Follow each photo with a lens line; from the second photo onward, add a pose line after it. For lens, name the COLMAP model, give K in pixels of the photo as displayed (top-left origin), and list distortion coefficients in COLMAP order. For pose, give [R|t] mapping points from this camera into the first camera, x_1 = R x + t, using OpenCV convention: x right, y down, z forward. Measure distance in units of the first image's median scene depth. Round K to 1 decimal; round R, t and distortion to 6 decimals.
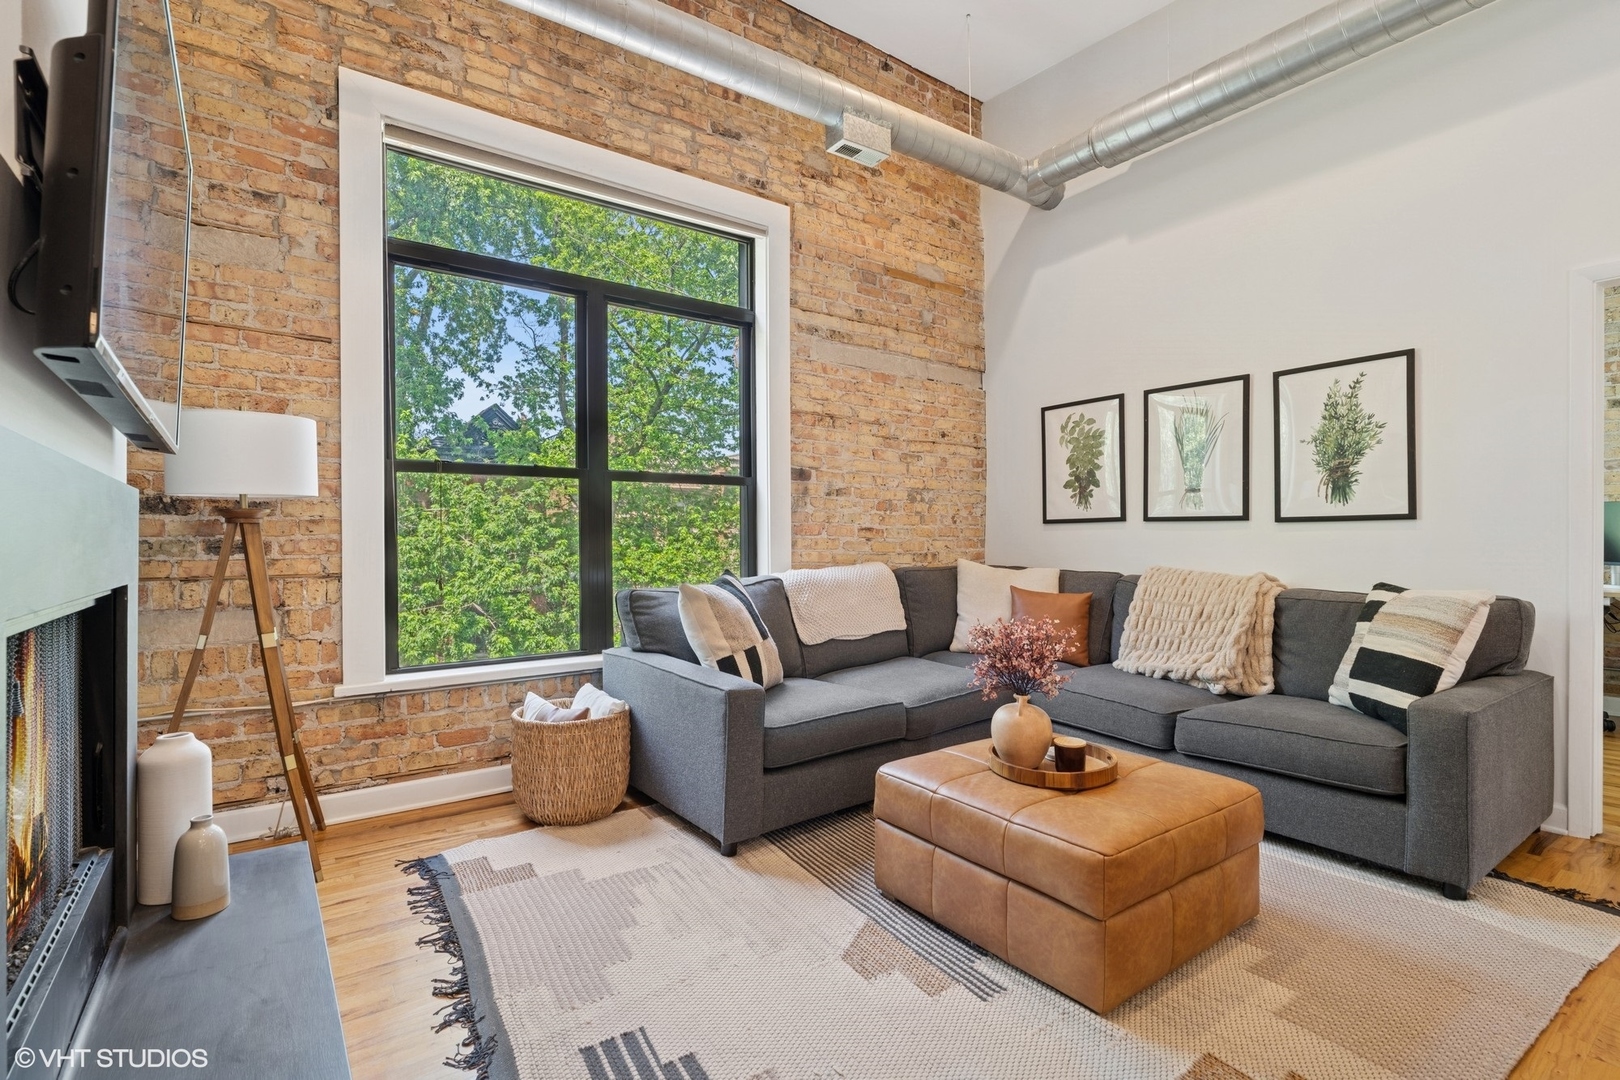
lens RADIAL K [[752.3, 0, 803.0], [0, 752.3, 537.7], [0, 0, 1]] dist [-0.001276, 0.000580]
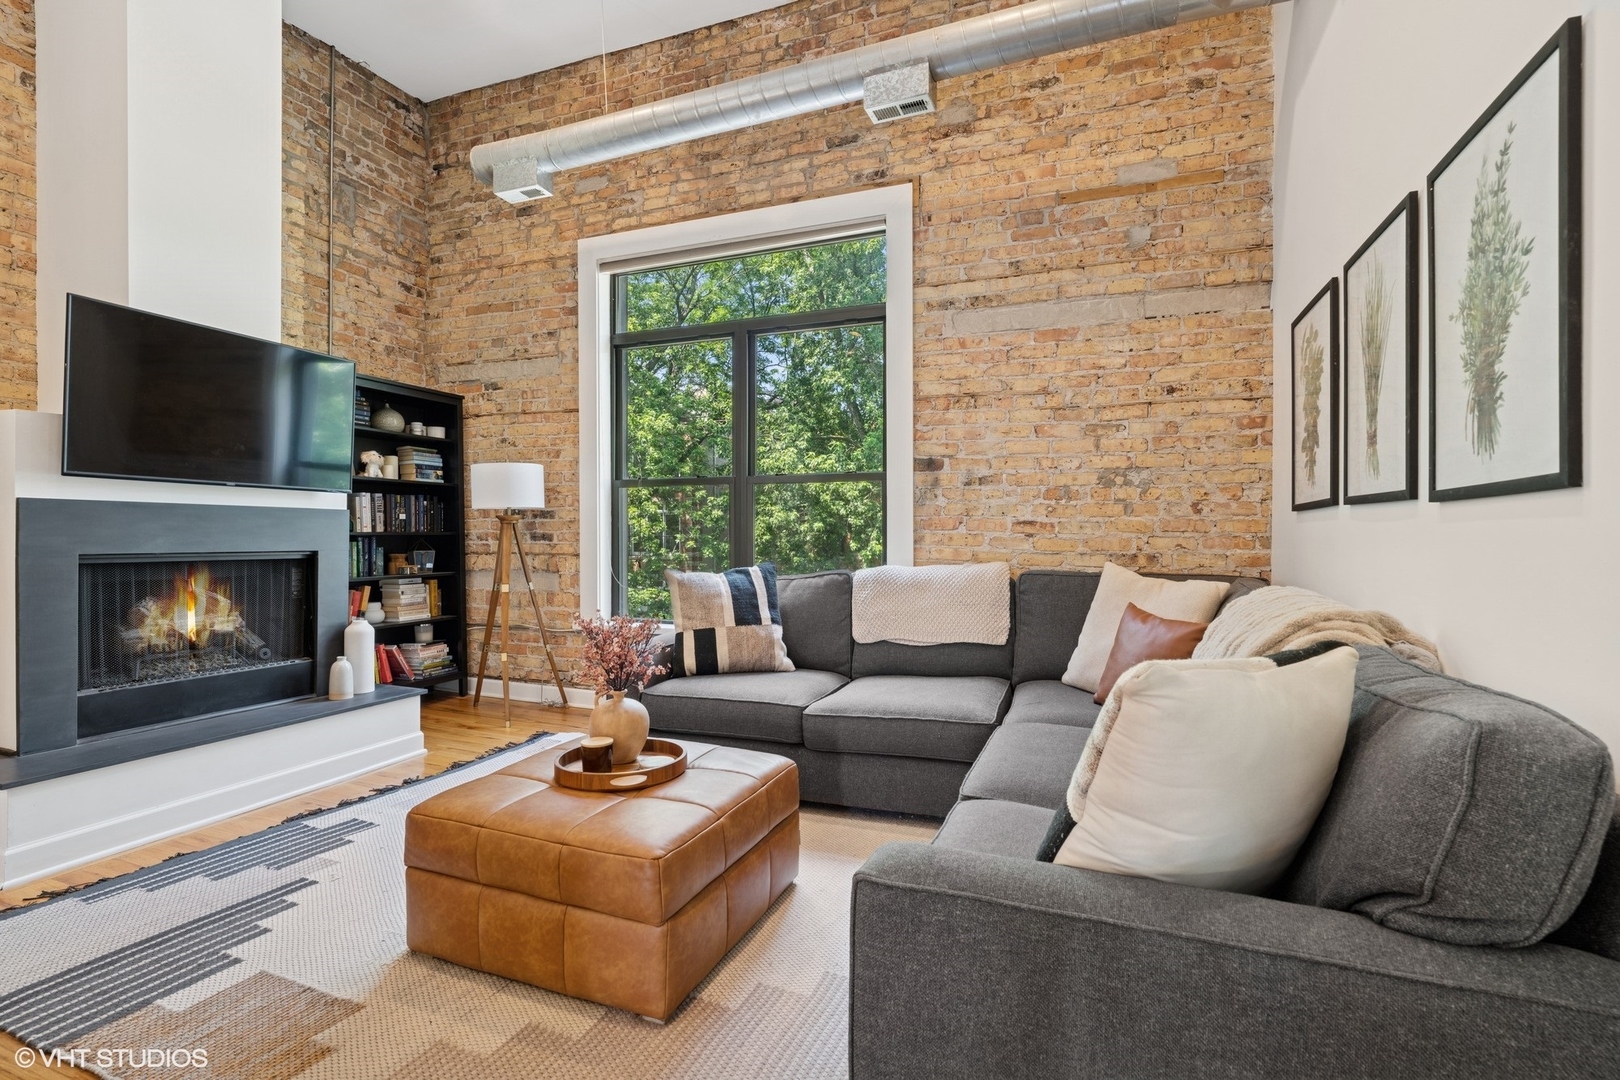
lens RADIAL K [[752.9, 0, 809.6], [0, 752.9, 538.4], [0, 0, 1]] dist [-0.003966, -0.000597]
pose [[0.538461, 0.009774, -0.842594, 0.693421], [-0.003316, 0.999950, 0.009481, -0.001240], [0.842644, -0.002311, 0.538466, 0.370834]]
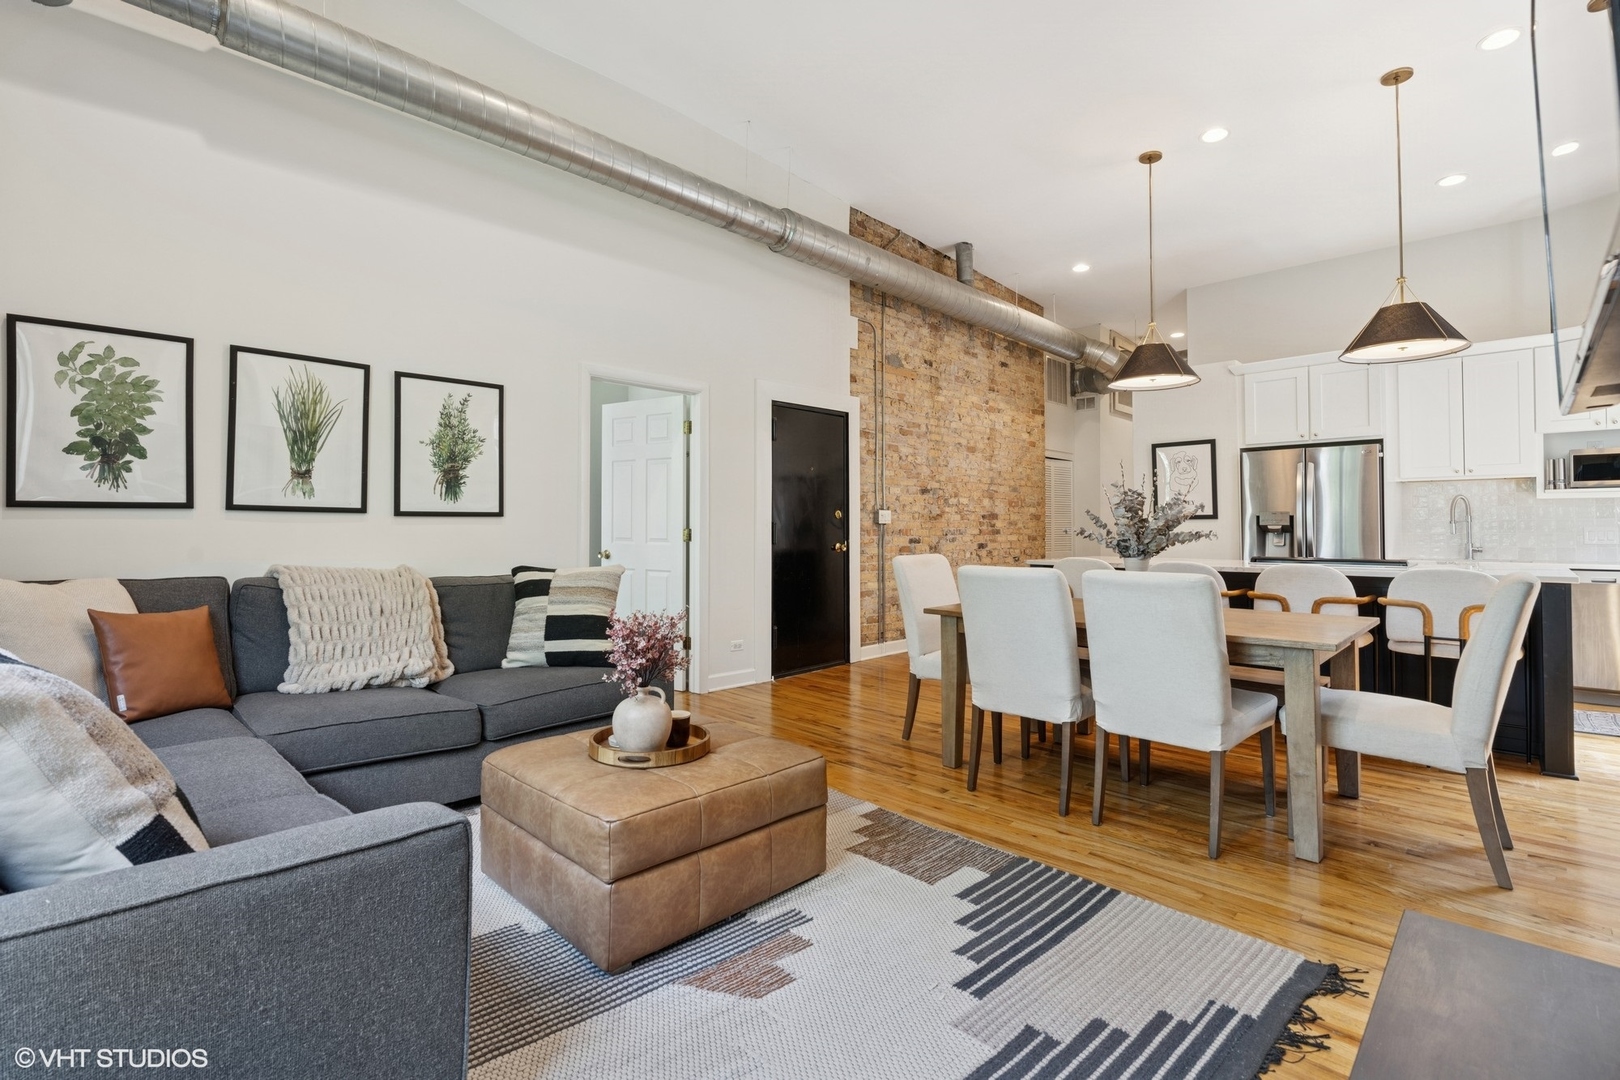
lens RADIAL K [[752.3, 0, 803.5], [0, 752.3, 510.7], [0, 0, 1]] dist [-0.001276, 0.000580]
pose [[-0.160201, 0.025751, 0.986749, -0.412562], [-0.001768, 0.999651, -0.026375, -0.001123], [-0.987083, -0.005970, -0.160099, 0.522748]]
